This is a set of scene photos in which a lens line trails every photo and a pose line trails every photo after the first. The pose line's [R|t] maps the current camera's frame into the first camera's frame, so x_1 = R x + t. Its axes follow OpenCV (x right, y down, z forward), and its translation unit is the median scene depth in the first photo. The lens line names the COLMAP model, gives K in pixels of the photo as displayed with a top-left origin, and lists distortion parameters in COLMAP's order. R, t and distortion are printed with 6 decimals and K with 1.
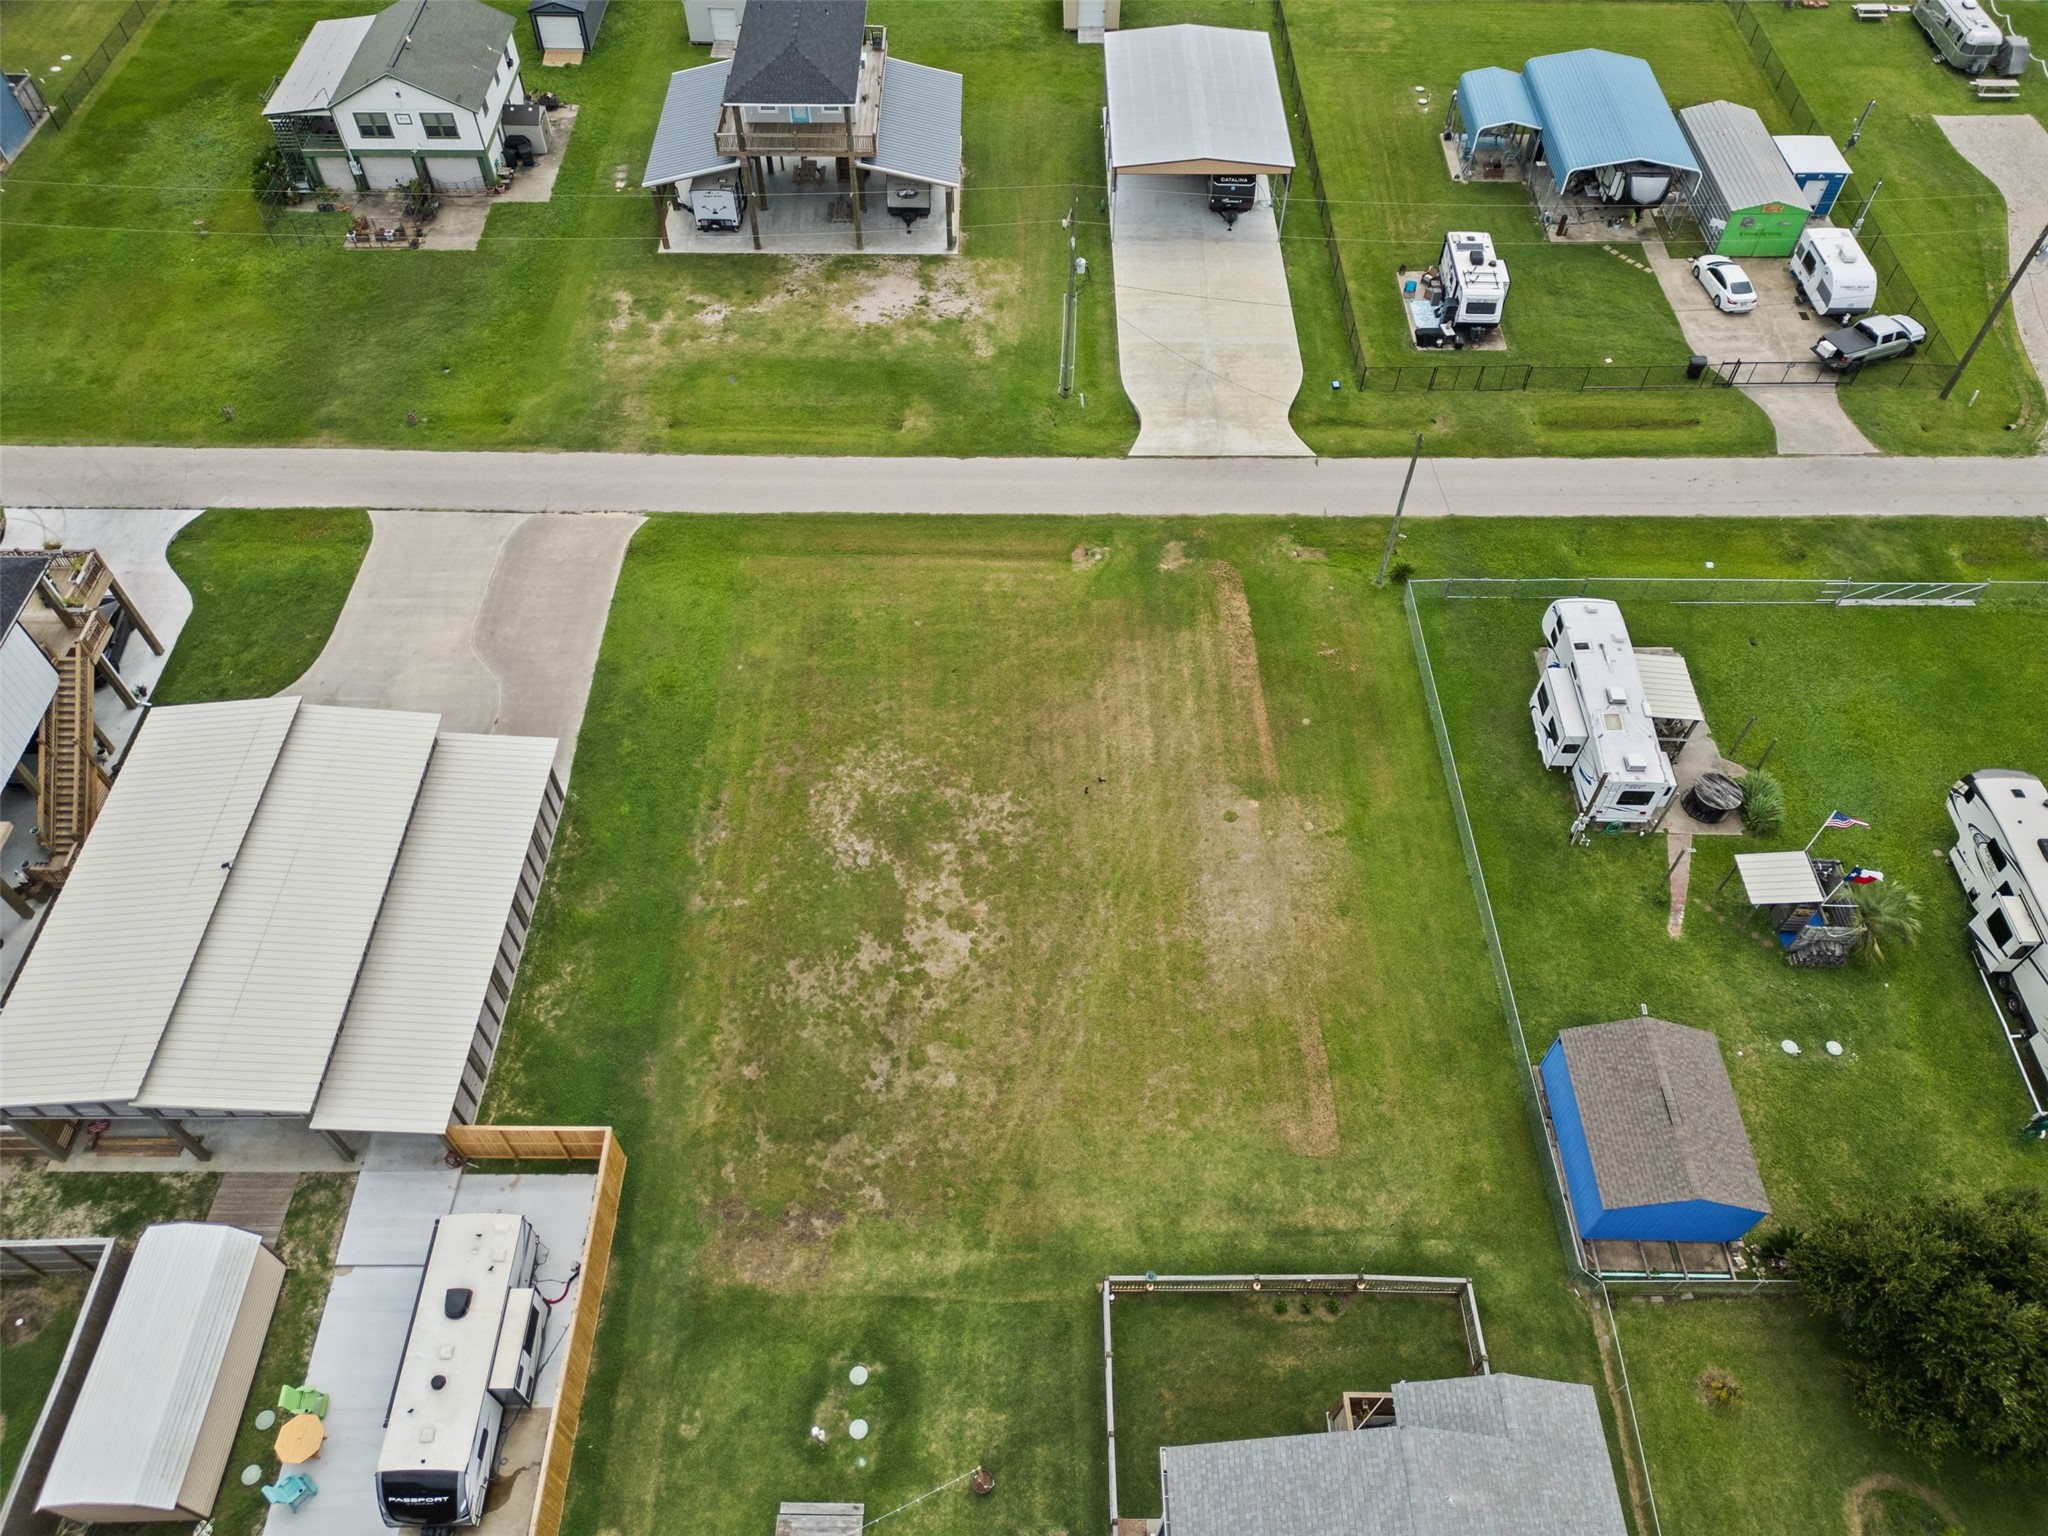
lens RADIAL K [[1429.0, 0, 1015.9], [0, 1429.0, 763.5], [0, 0, 1]] dist [0.078942, -0.074490]
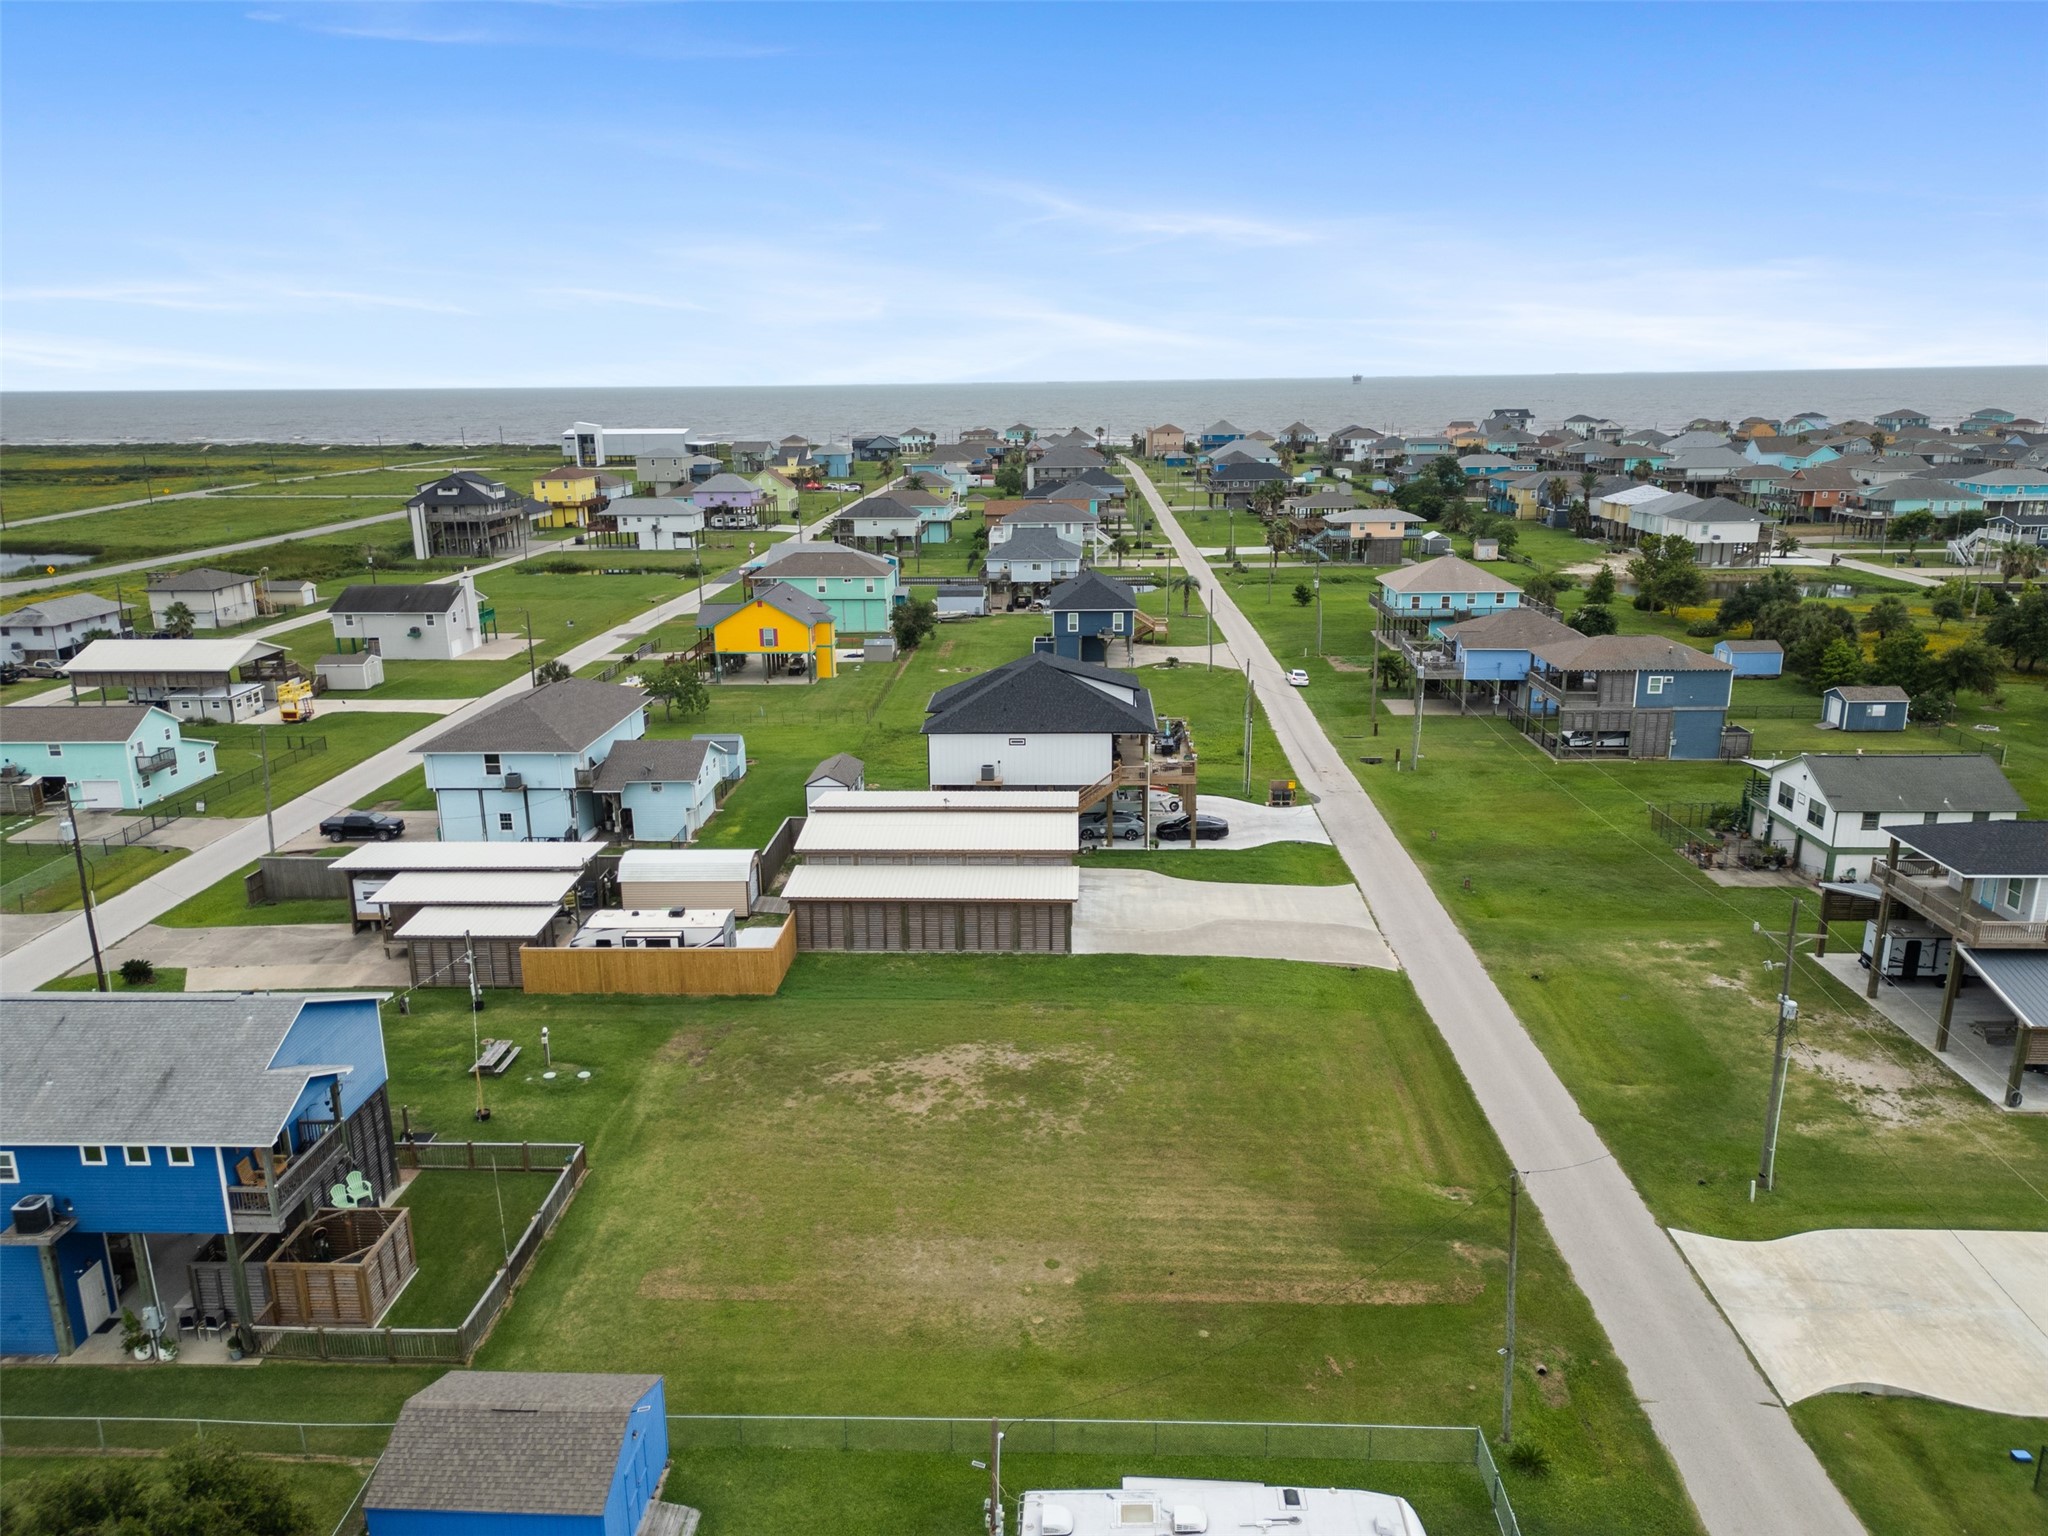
lens RADIAL K [[1429.0, 0, 1014.0], [0, 1429.0, 754.8], [0, 0, 1]] dist [0.078942, -0.074490]
pose [[-0.044890, 0.250472, -0.967083, 0.914637], [-0.779076, 0.597180, 0.190831, -0.294748], [0.625320, 0.761997, 0.168329, 0.593111]]
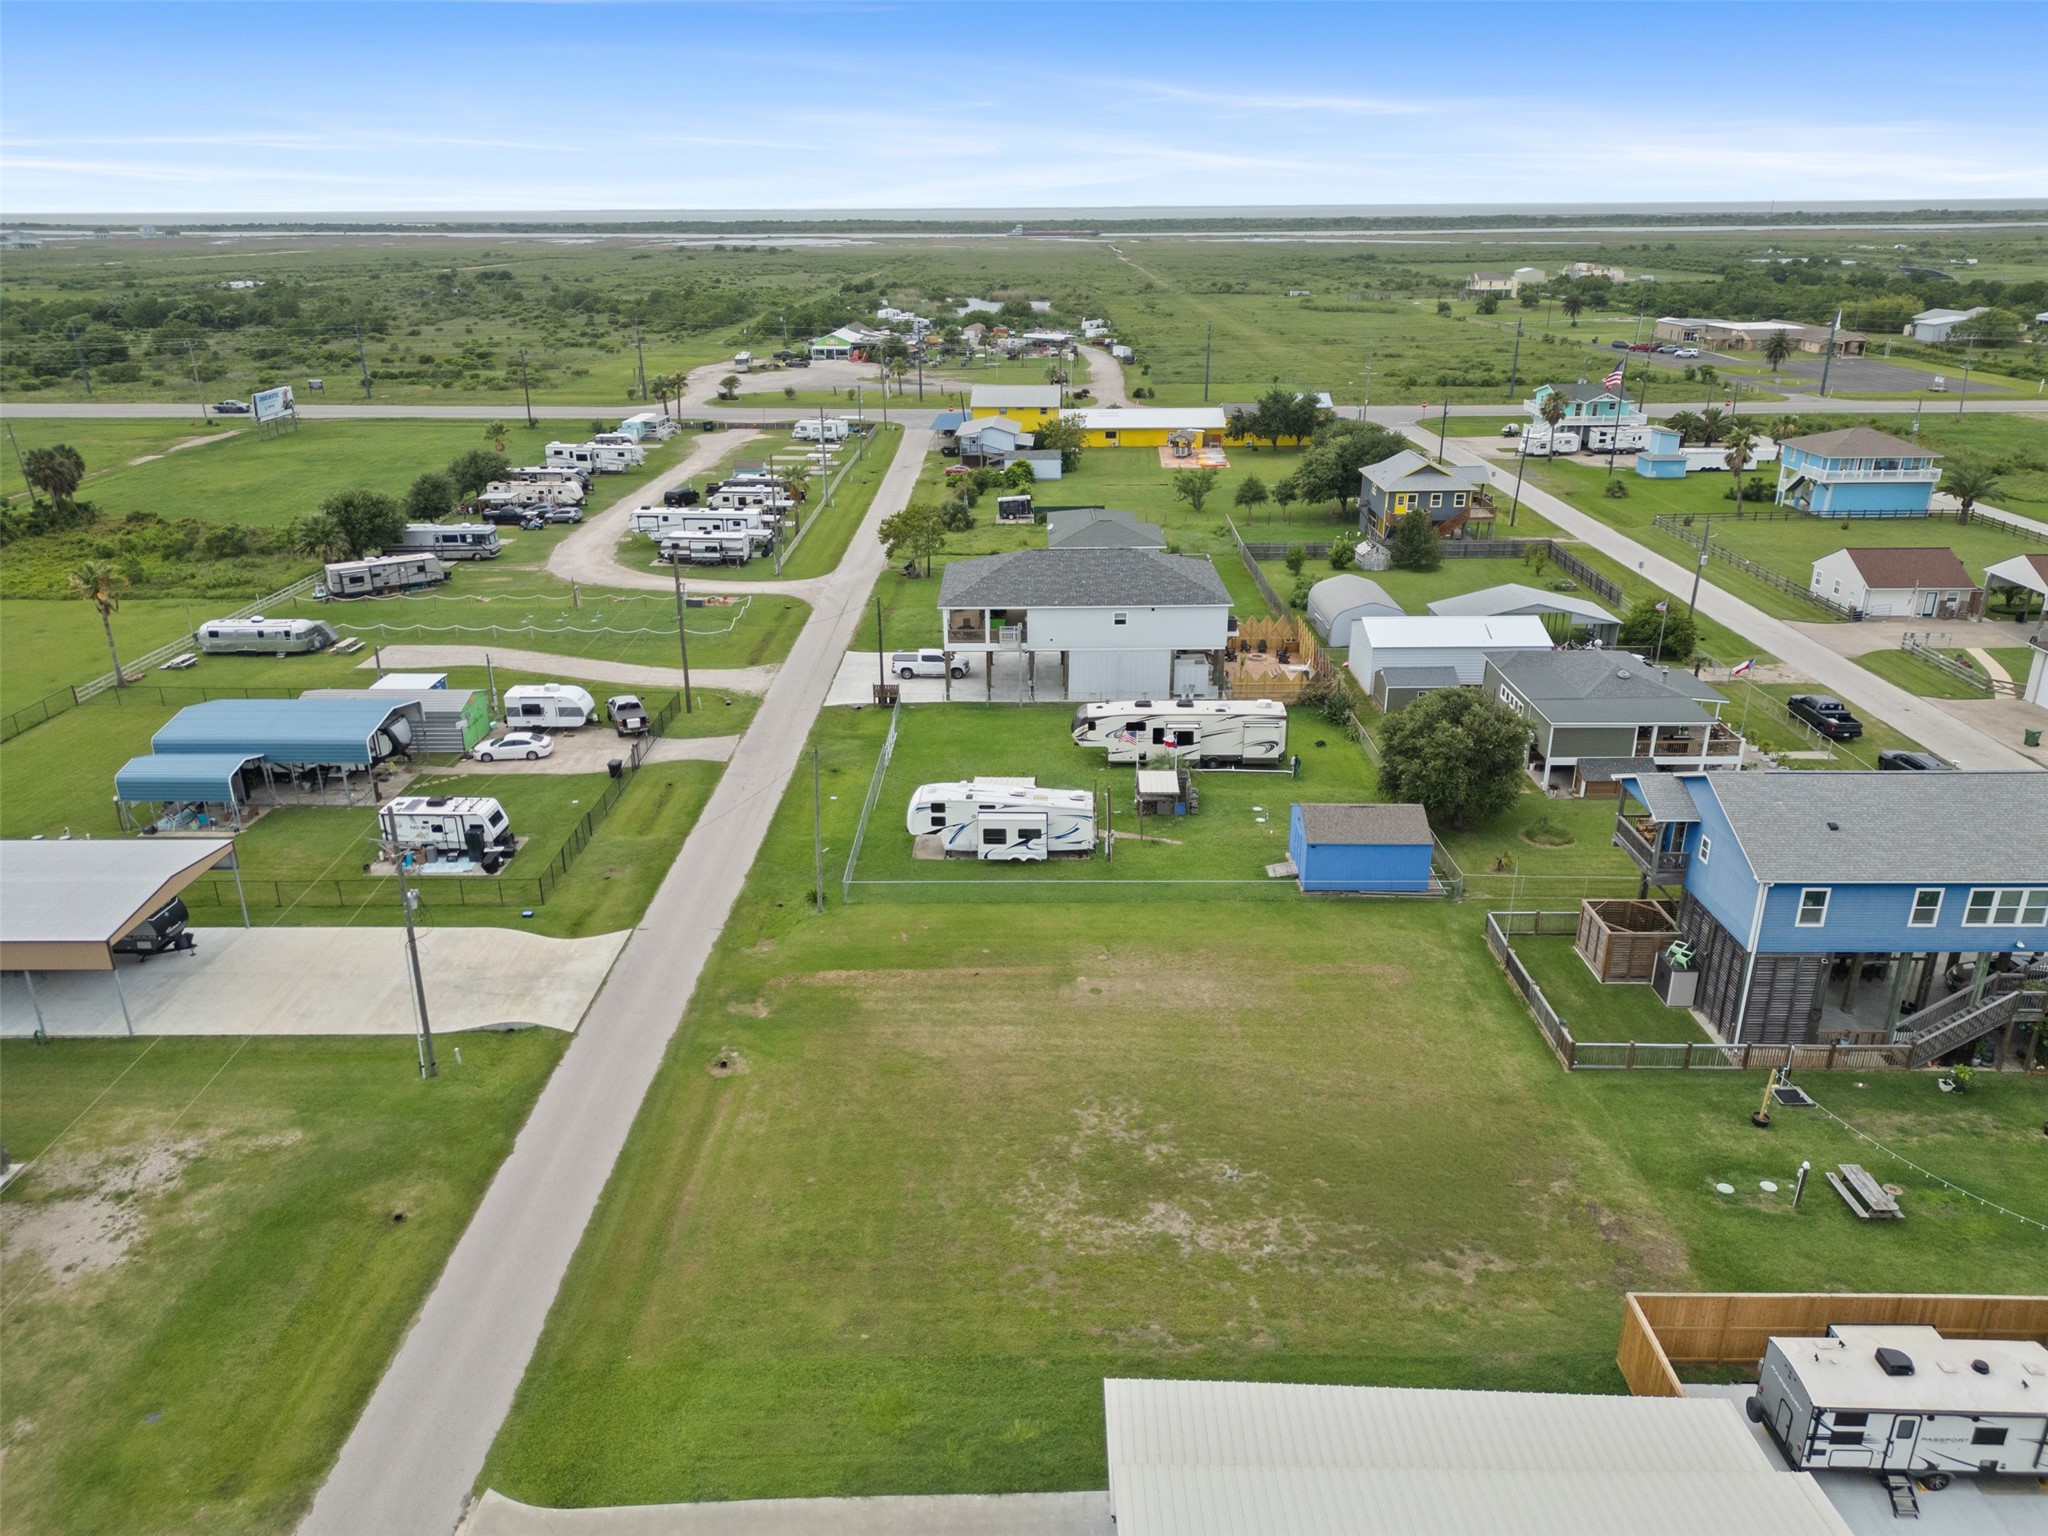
lens RADIAL K [[1429.0, 0, 1015.1], [0, 1429.0, 754.2], [0, 0, 1]] dist [0.078942, -0.074490]
pose [[0.012182, -0.358695, 0.933375, -0.803059], [0.792939, 0.572143, 0.209525, -0.342945], [-0.609180, 0.737557, 0.291393, 0.575501]]
